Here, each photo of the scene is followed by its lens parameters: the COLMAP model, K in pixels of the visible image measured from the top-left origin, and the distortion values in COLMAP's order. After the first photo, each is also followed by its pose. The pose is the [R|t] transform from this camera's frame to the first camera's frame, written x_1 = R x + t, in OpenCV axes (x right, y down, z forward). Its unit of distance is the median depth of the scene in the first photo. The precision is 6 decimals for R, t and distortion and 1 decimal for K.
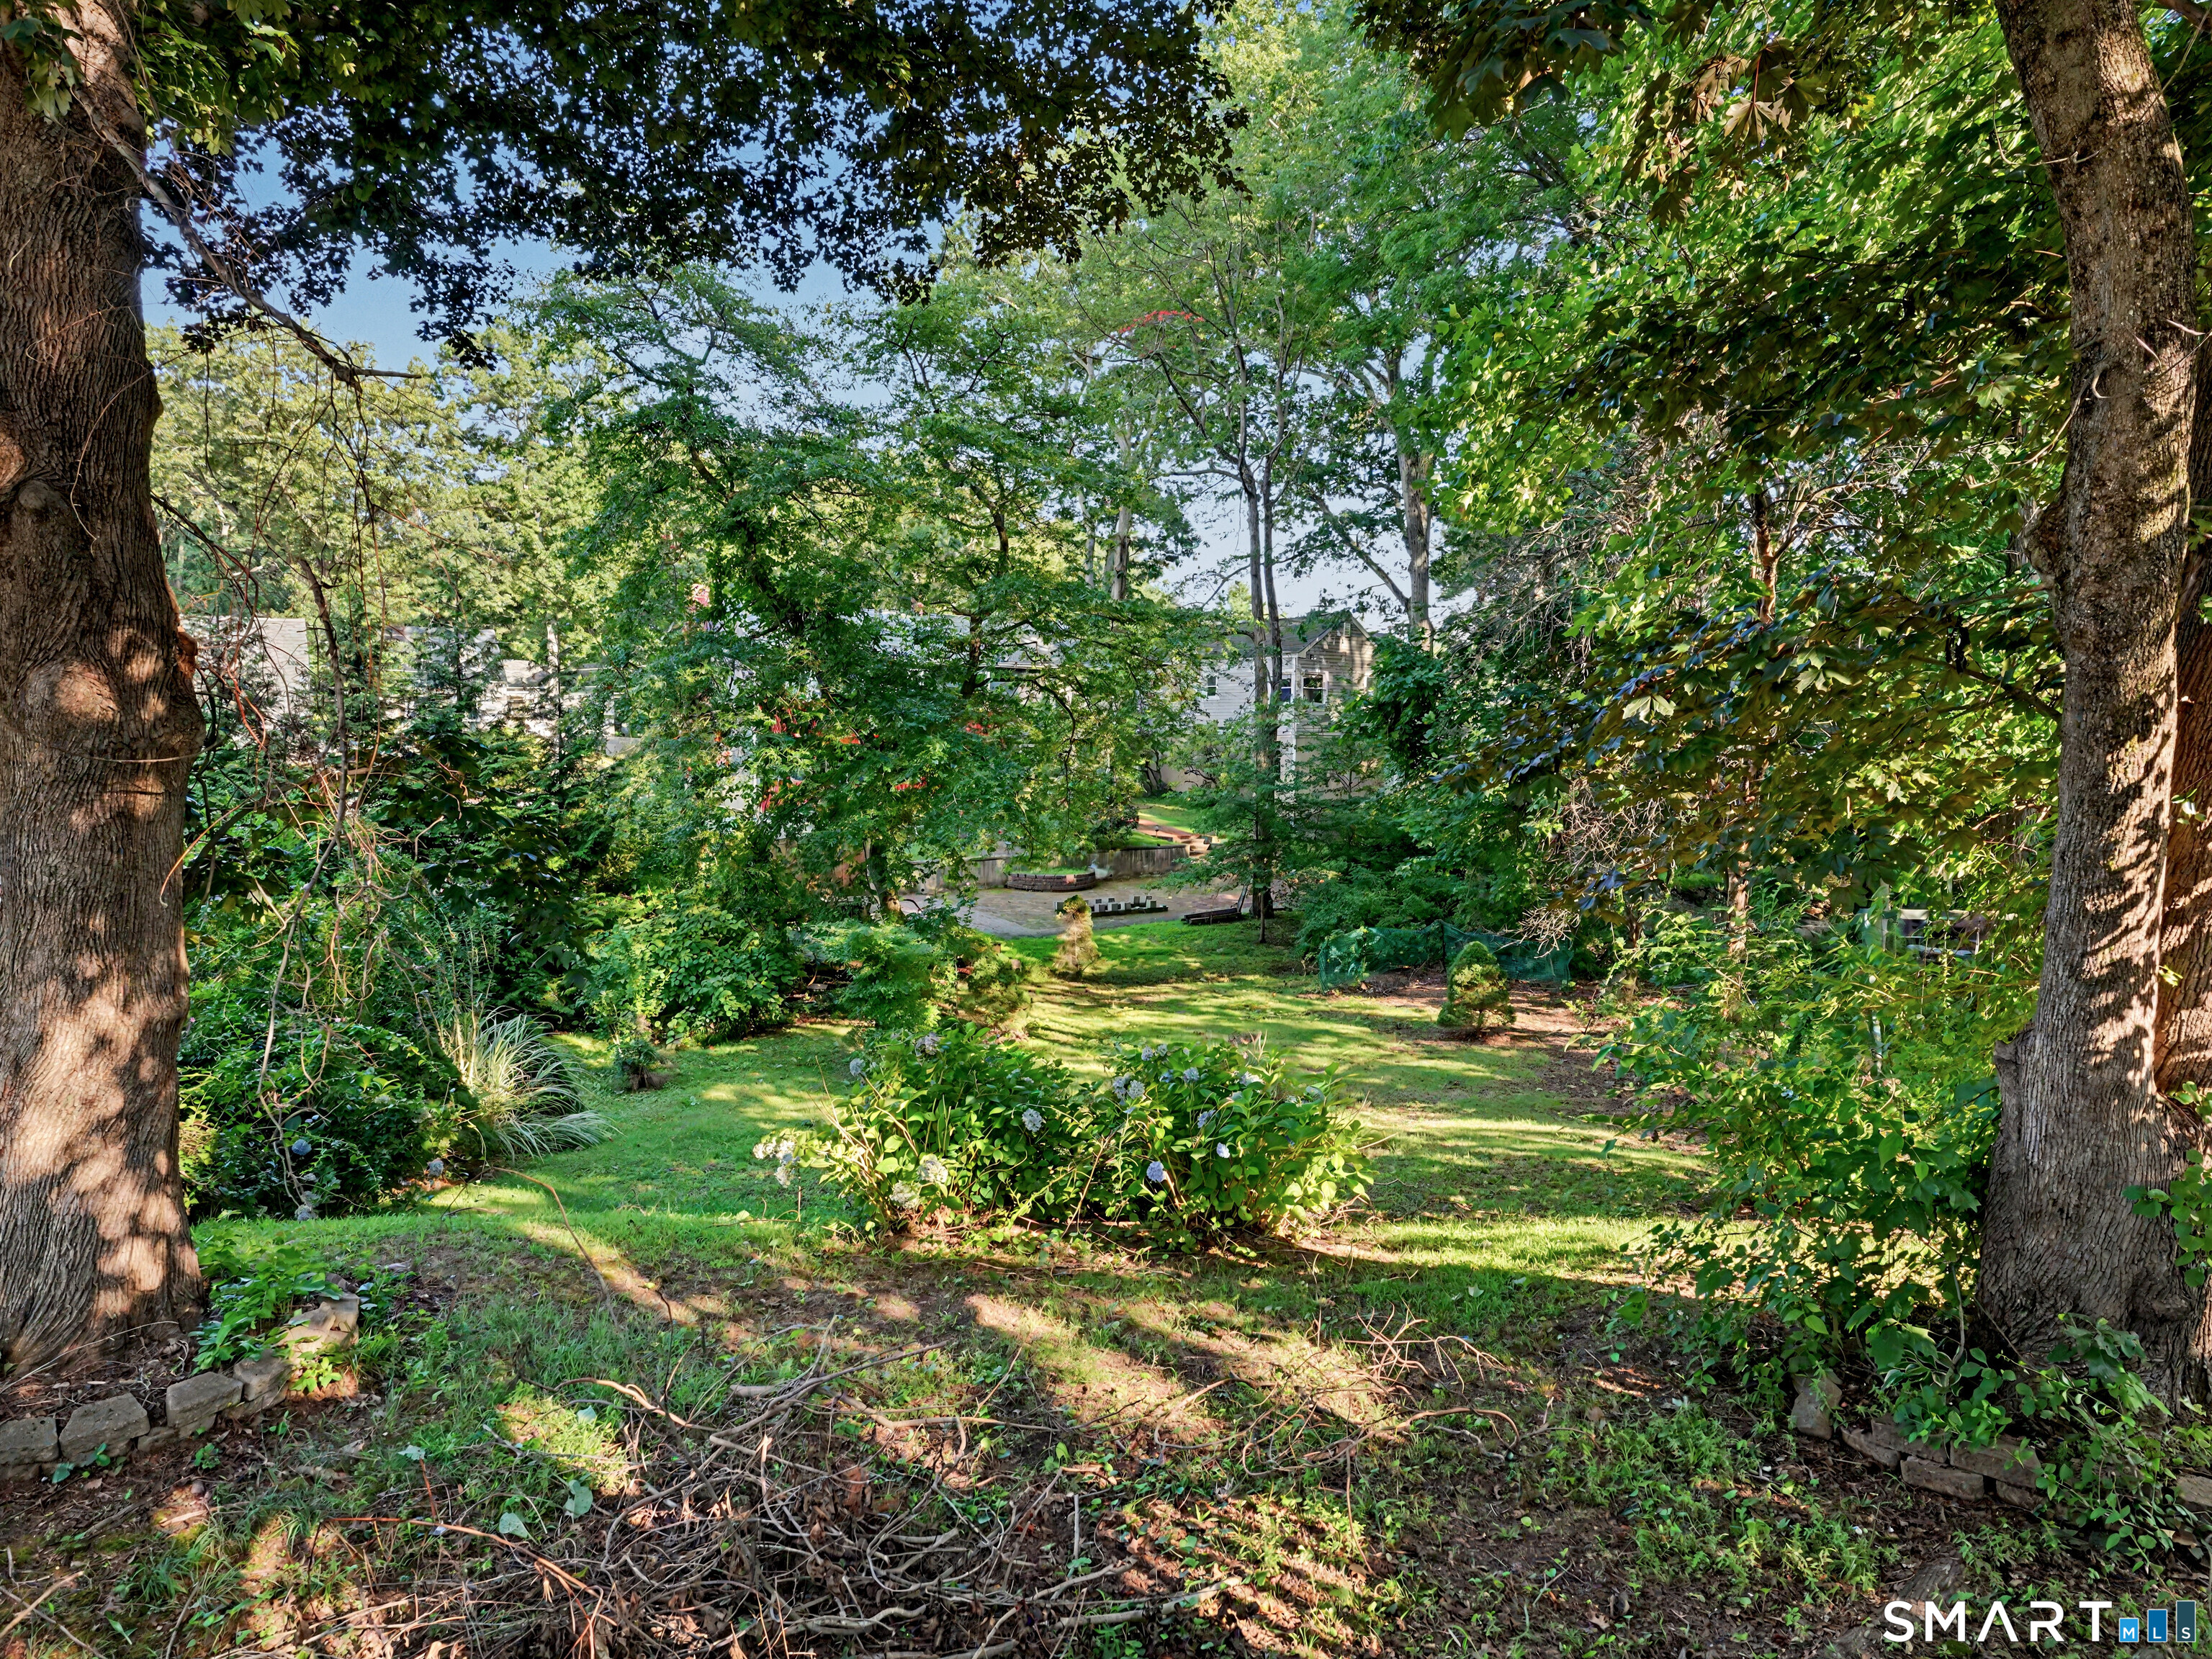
lens RADIAL K [[1346.1, 0, 1112.9], [0, 1346.1, 835.2], [0, 0, 1]] dist [-0.049008, 0.010148]
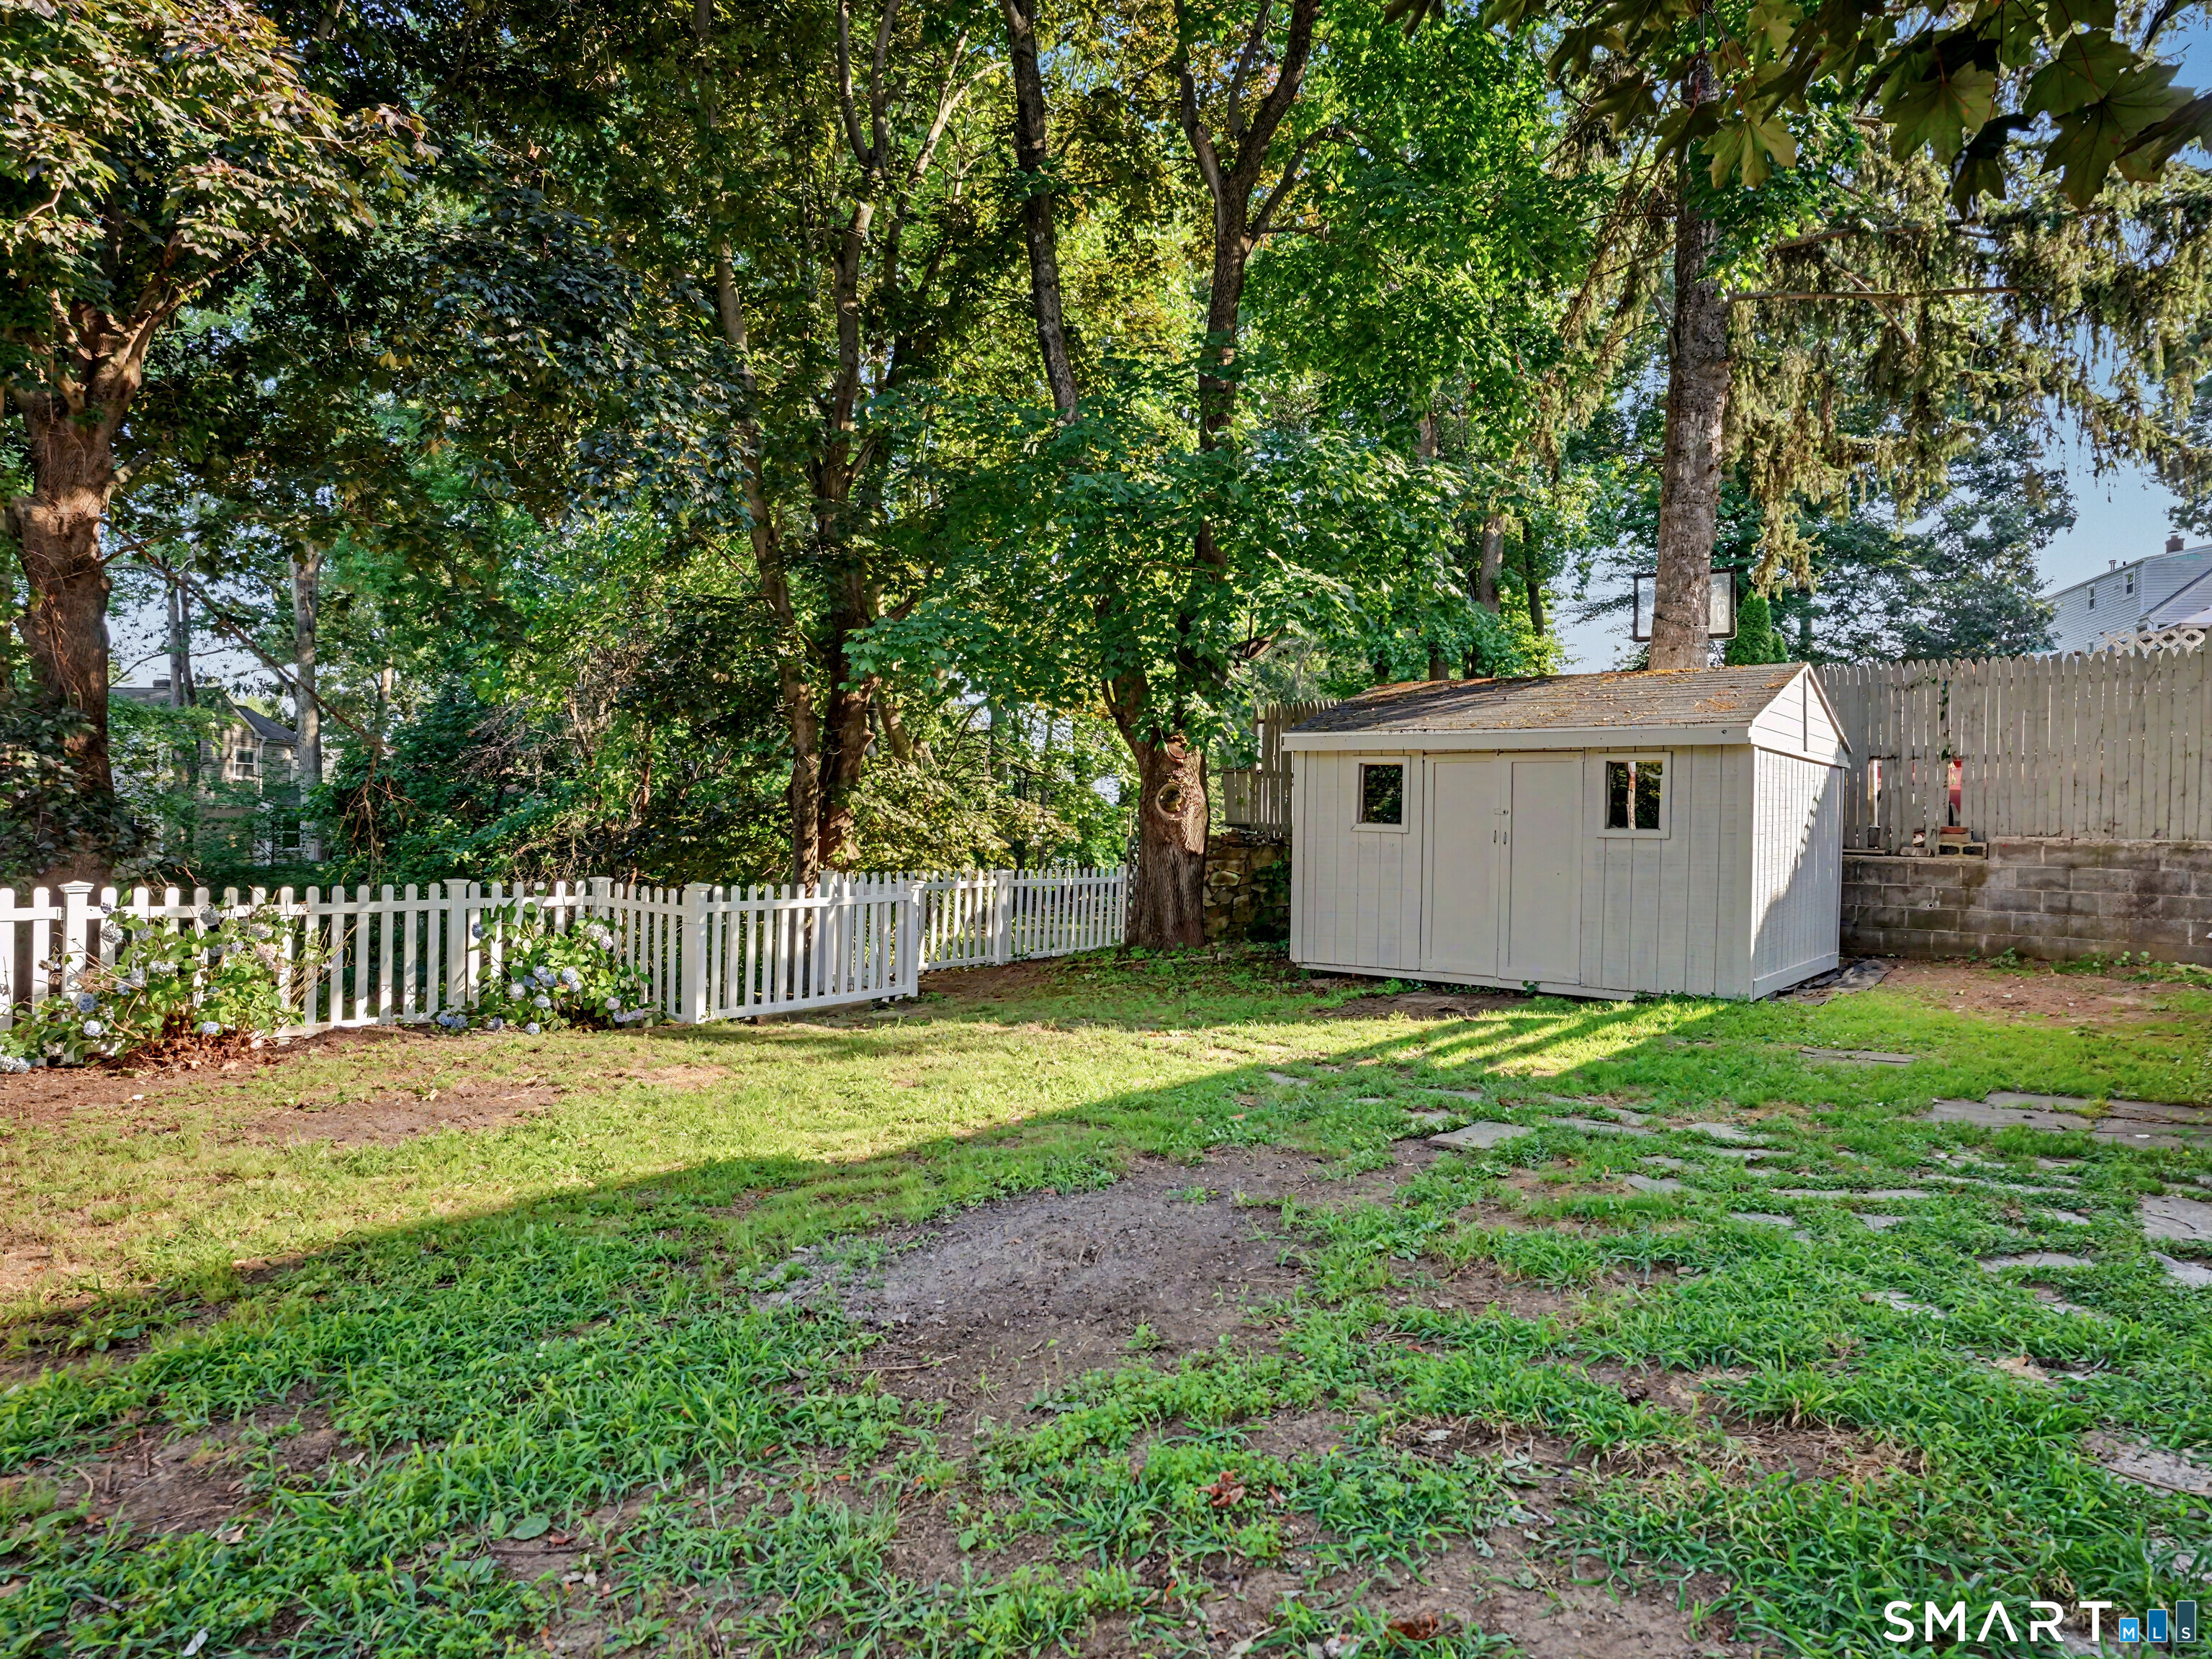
lens RADIAL K [[1346.1, 0, 1109.4], [0, 1346.1, 834.1], [0, 0, 1]] dist [-0.049008, 0.010148]
pose [[0.656032, 0.001952, 0.754730, -0.255512], [0.032128, 0.999018, -0.030511, 0.005329], [-0.754049, 0.044264, 0.655325, -0.355801]]
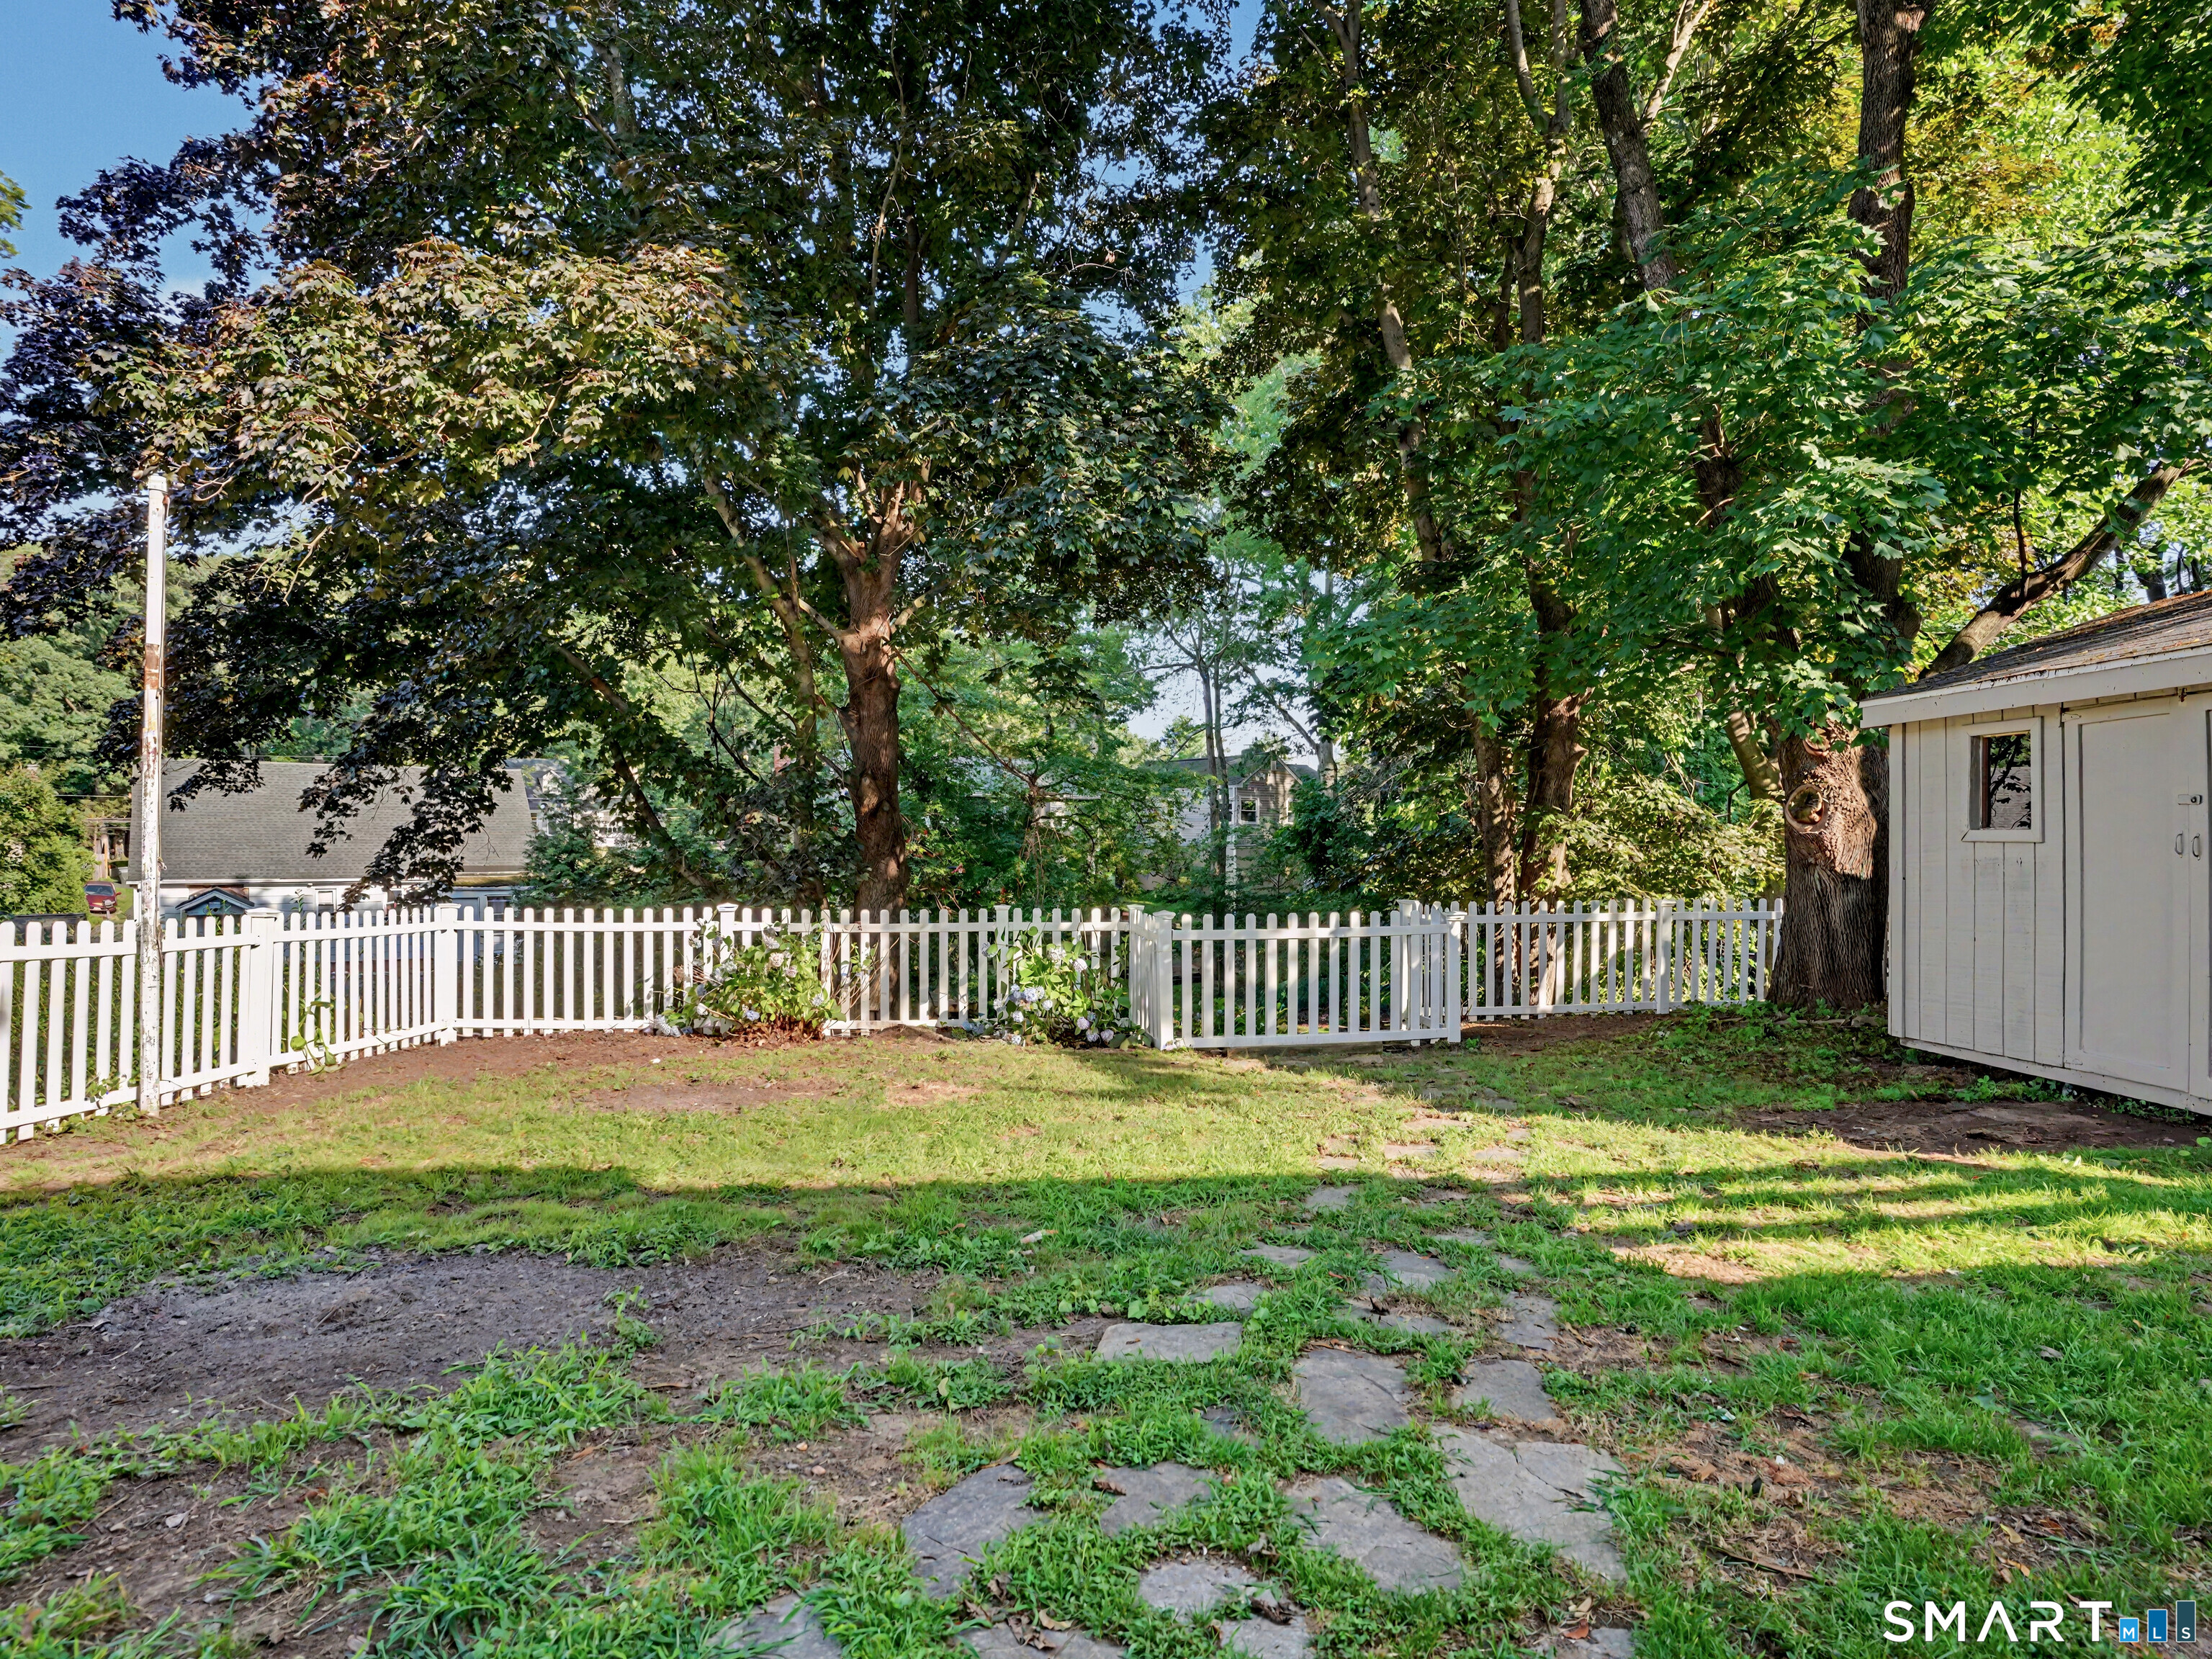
lens RADIAL K [[1239.7, 0, 1097.2], [0, 1239.7, 852.3], [0, 0, 1]] dist [-0.073155, 0.035638]
pose [[0.999442, -0.011362, 0.031399, -0.069477], [0.013231, 0.998112, -0.059985, 0.008239], [-0.030658, 0.060367, 0.997705, -0.375201]]
